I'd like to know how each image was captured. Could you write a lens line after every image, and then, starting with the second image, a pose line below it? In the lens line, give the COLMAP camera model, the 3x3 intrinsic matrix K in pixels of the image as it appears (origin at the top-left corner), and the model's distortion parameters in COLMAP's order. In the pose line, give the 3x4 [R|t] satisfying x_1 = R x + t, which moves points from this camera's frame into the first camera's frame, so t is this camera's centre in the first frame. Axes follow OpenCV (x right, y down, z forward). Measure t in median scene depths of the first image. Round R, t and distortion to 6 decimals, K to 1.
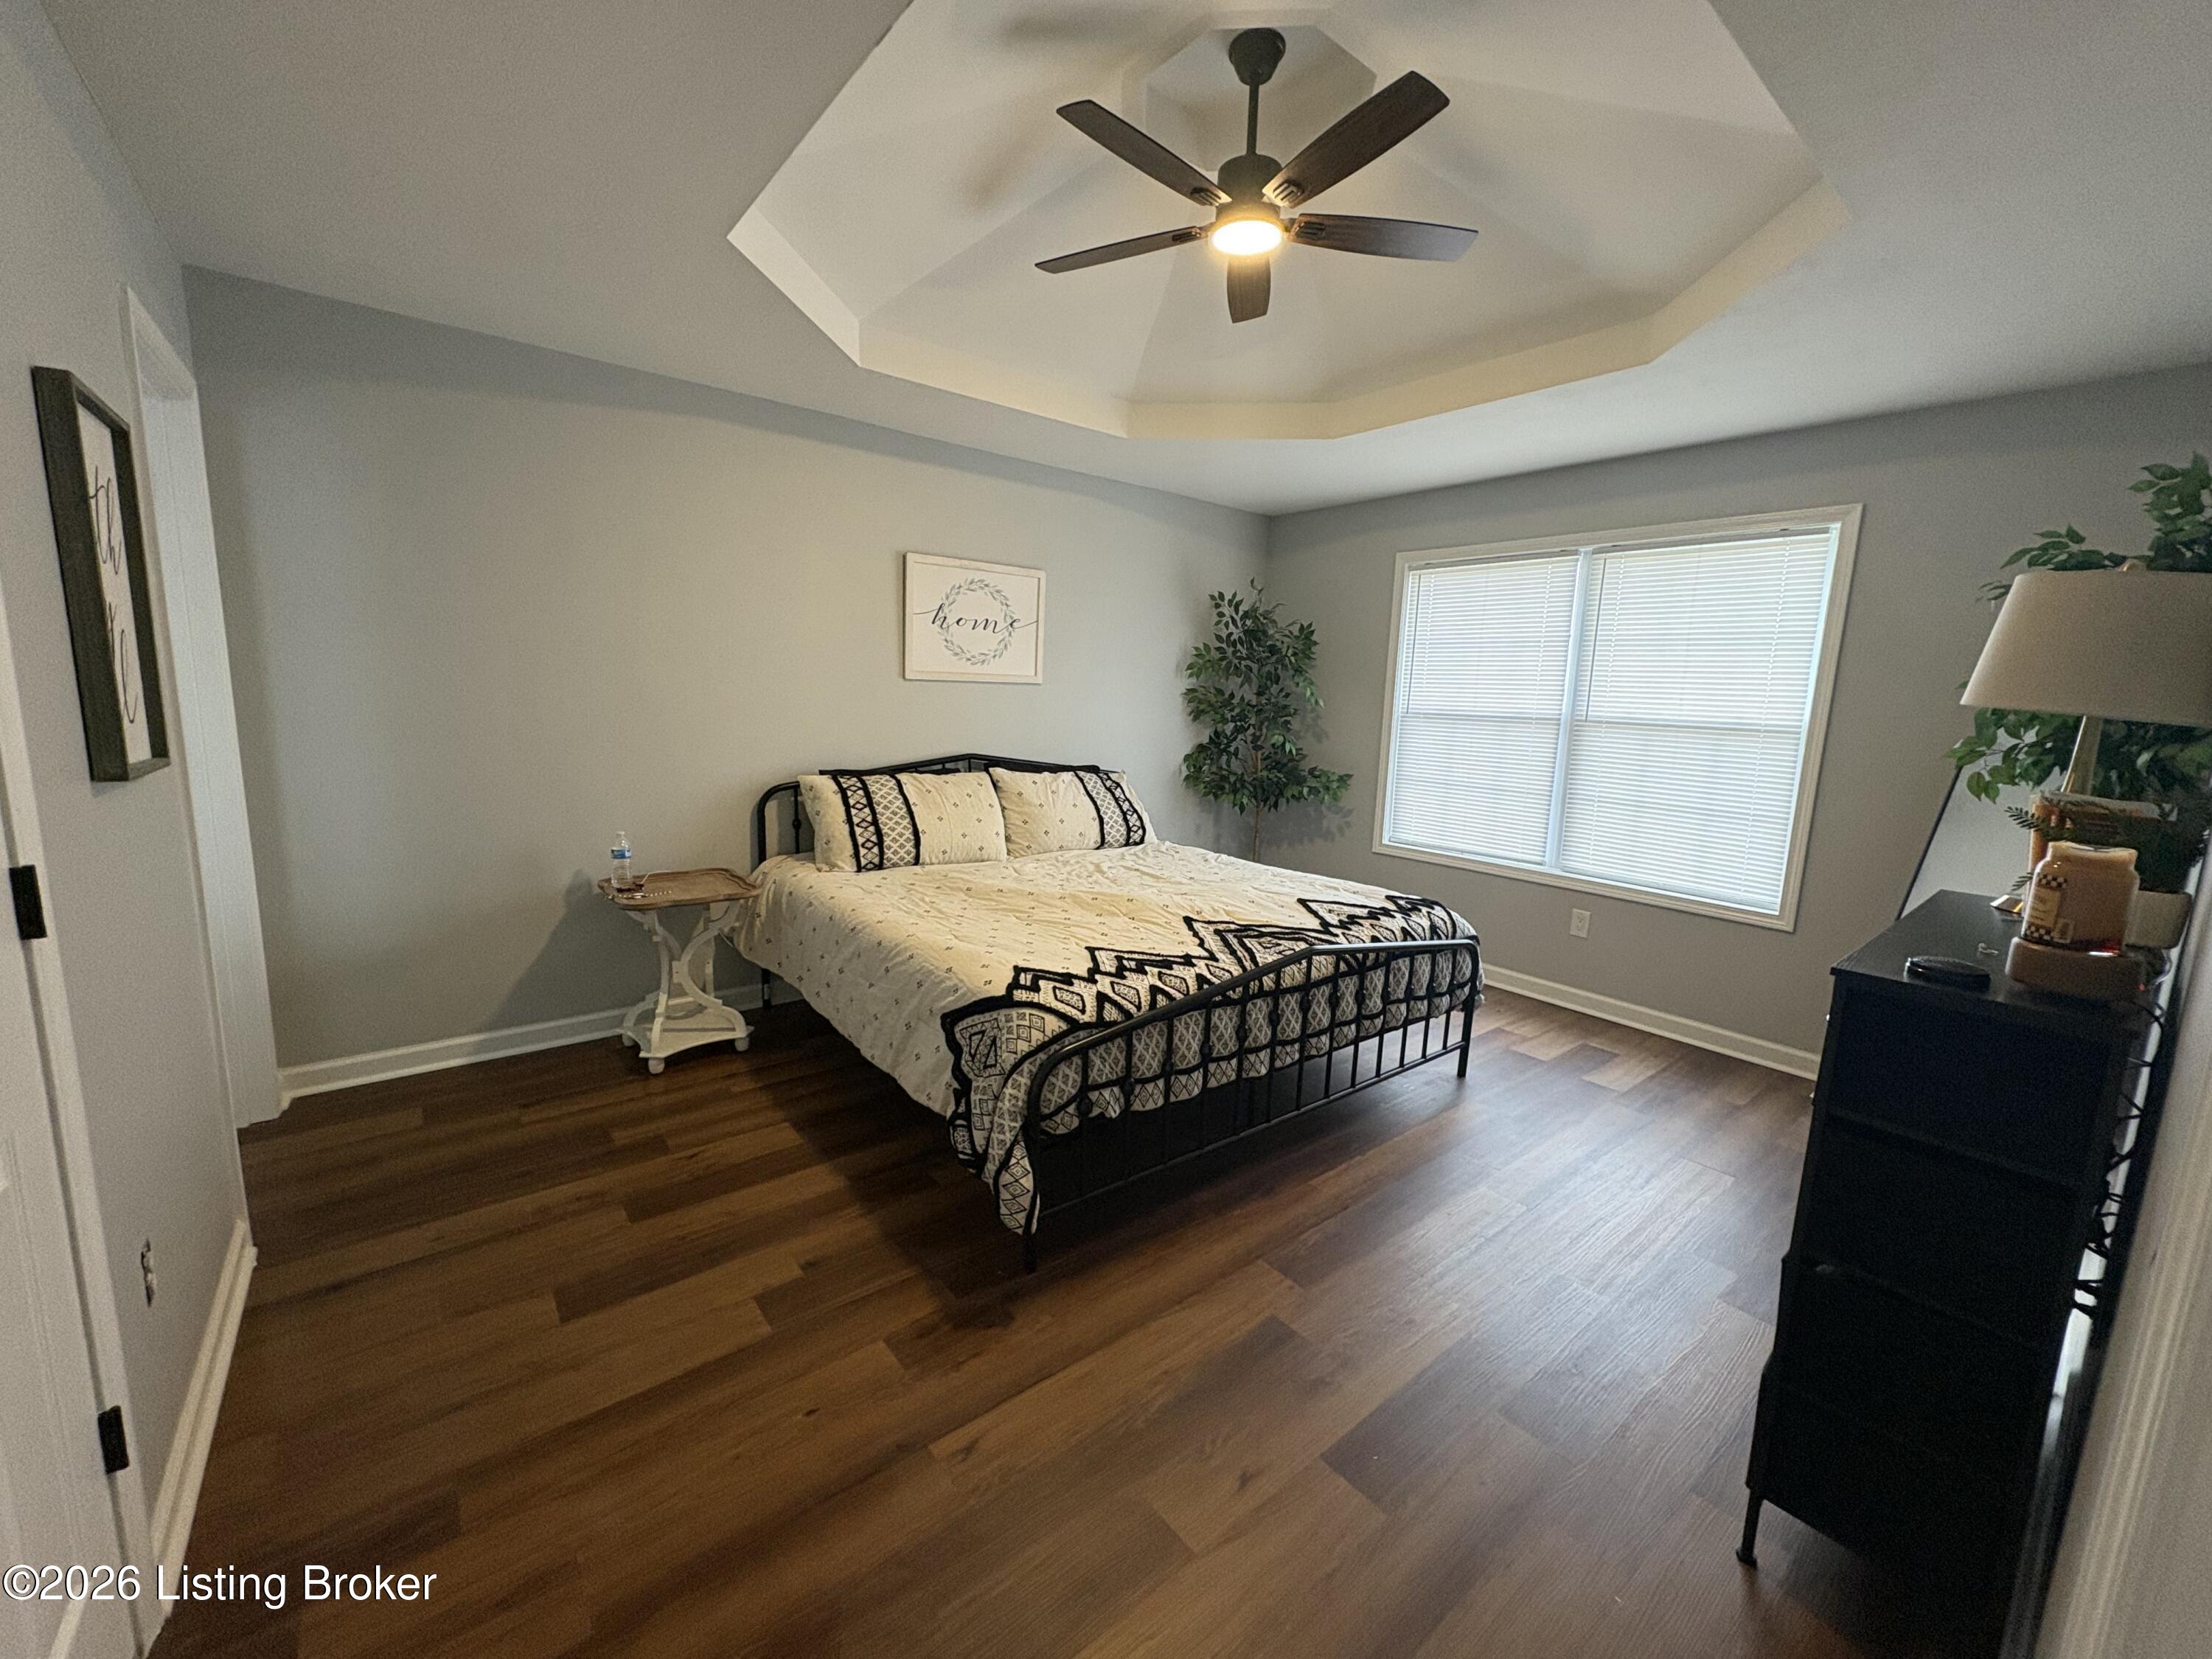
lens RADIAL K [[880.1, 0, 1105.5], [0, 880.1, 830.9], [0, 0, 1]] dist [-0.001155, 0.001047]
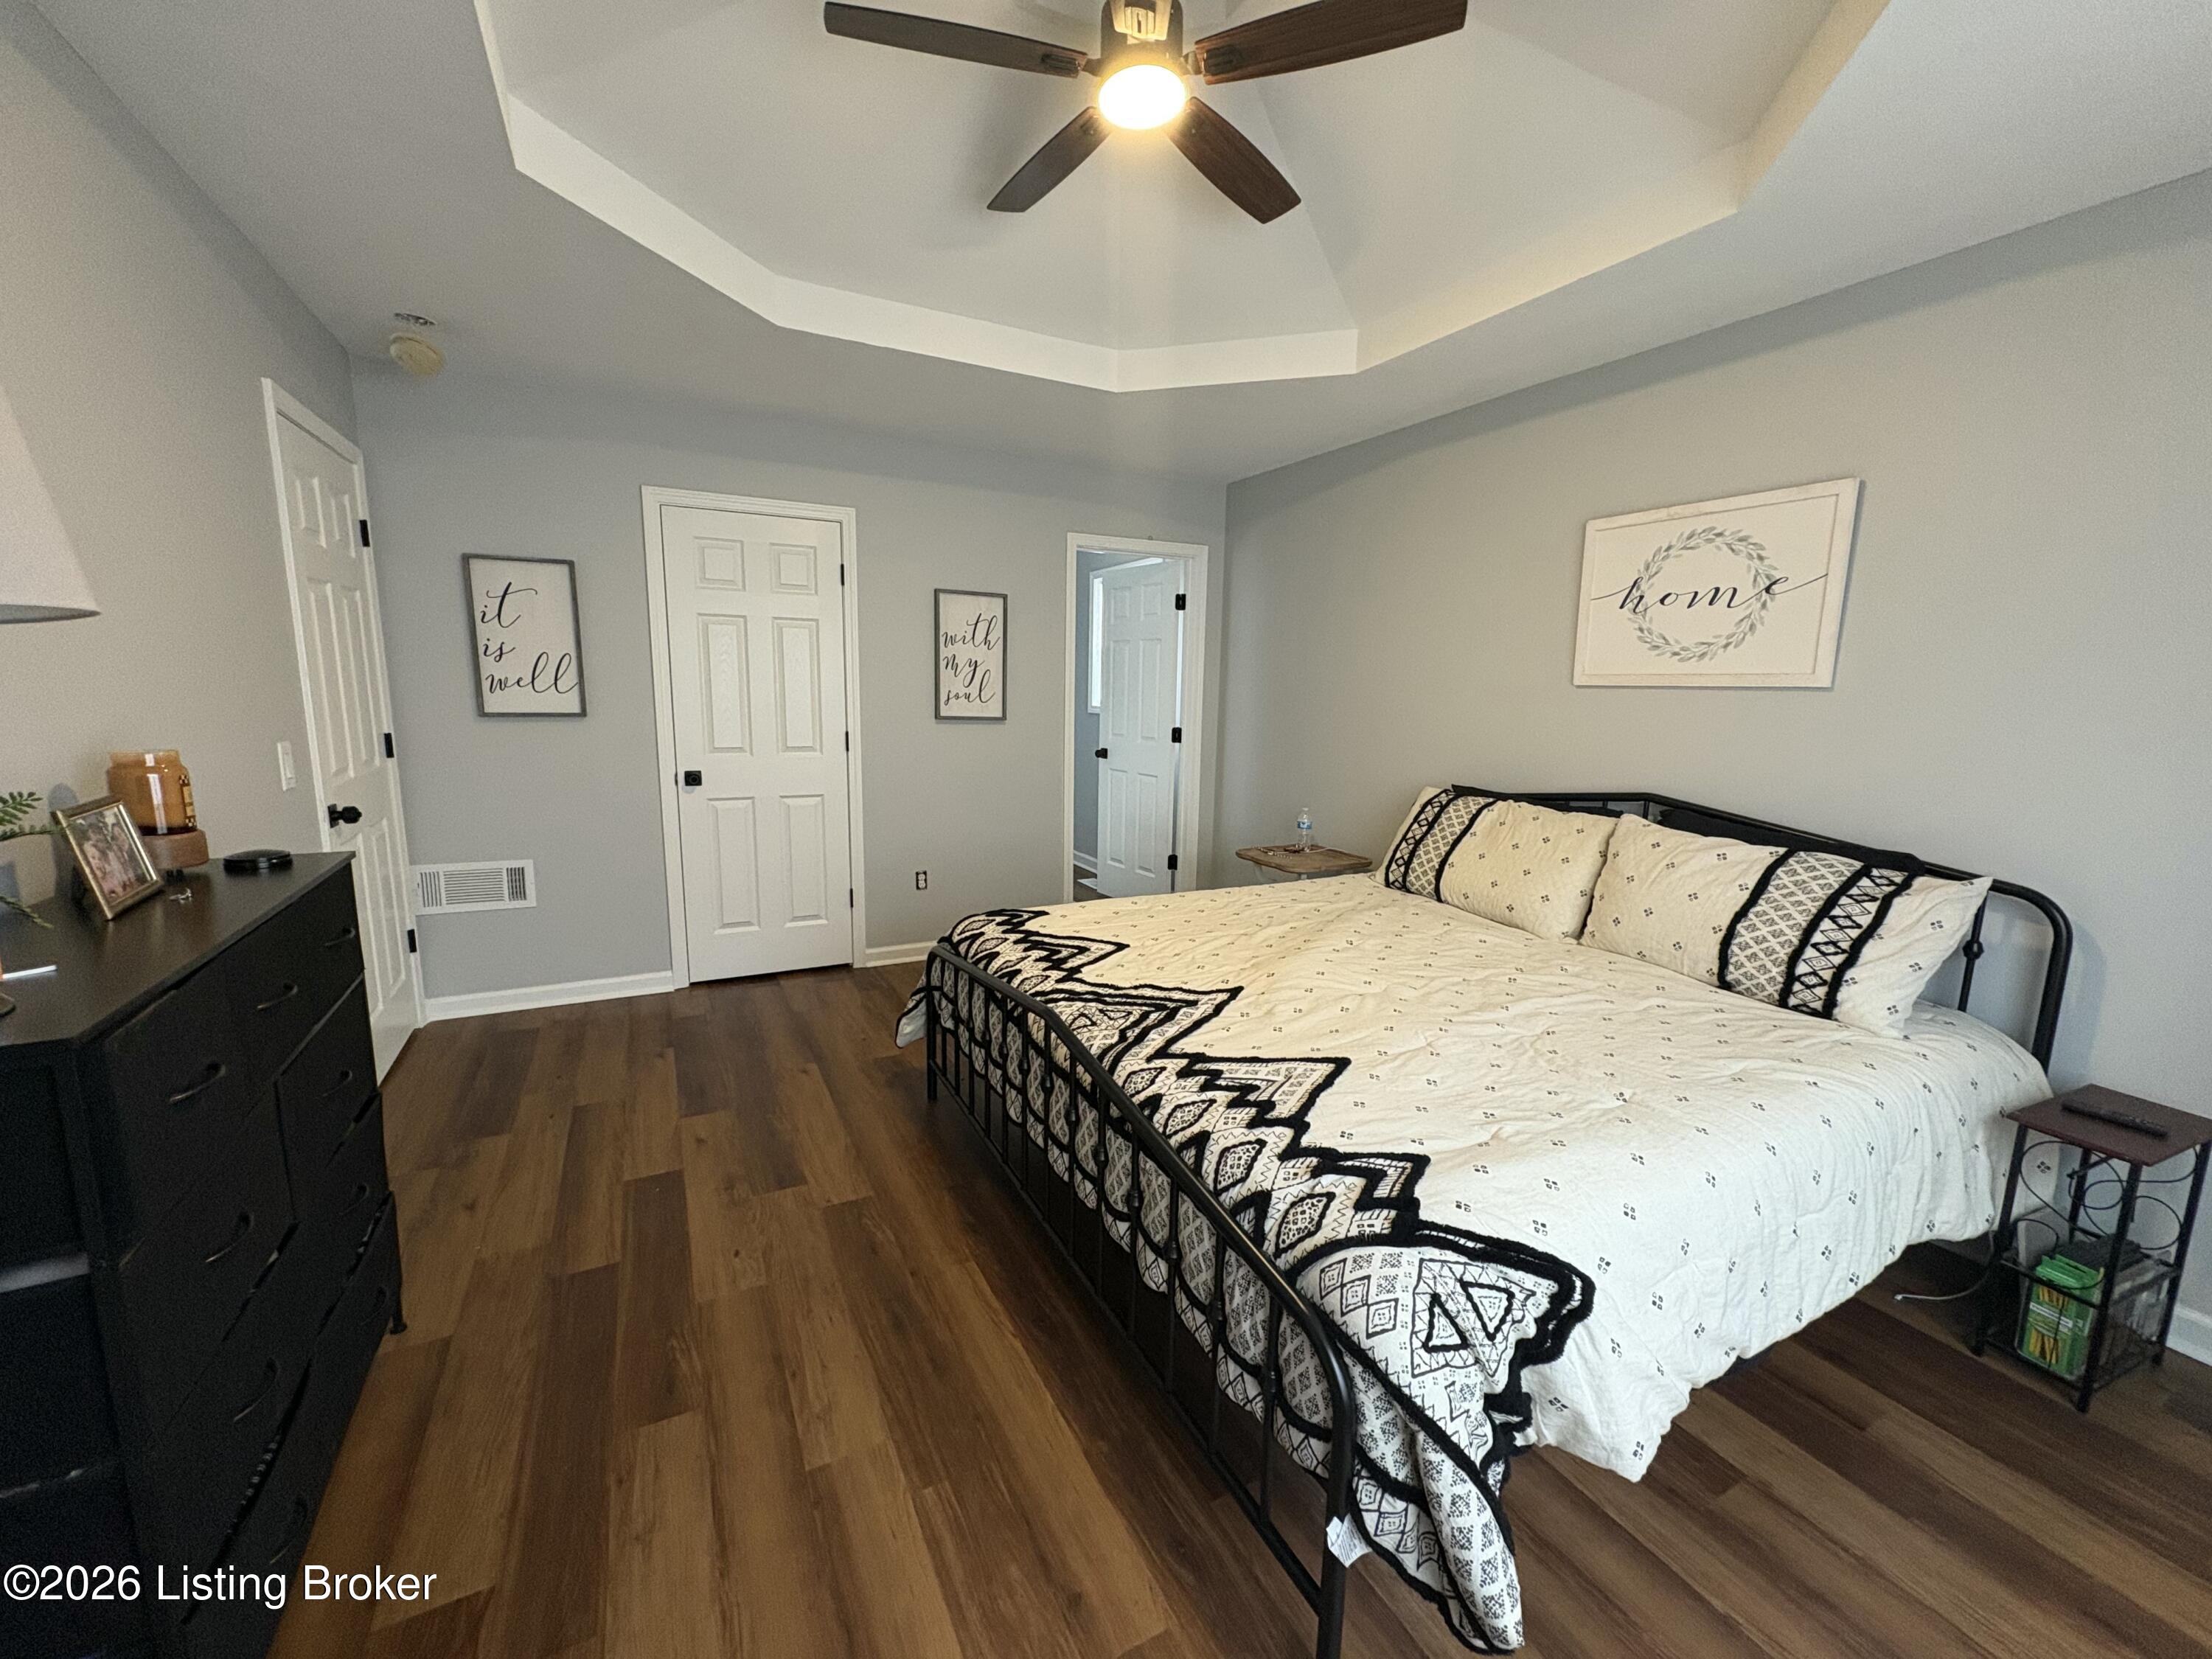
lens RADIAL K [[880.1, 0, 1102.8], [0, 880.1, 823.1], [0, 0, 1]] dist [-0.001155, 0.001047]
pose [[-0.204952, 0.111198, -0.972435, 0.687657], [-0.184490, 0.971327, 0.149955, -0.104214], [0.961227, 0.210138, -0.178561, 0.843068]]
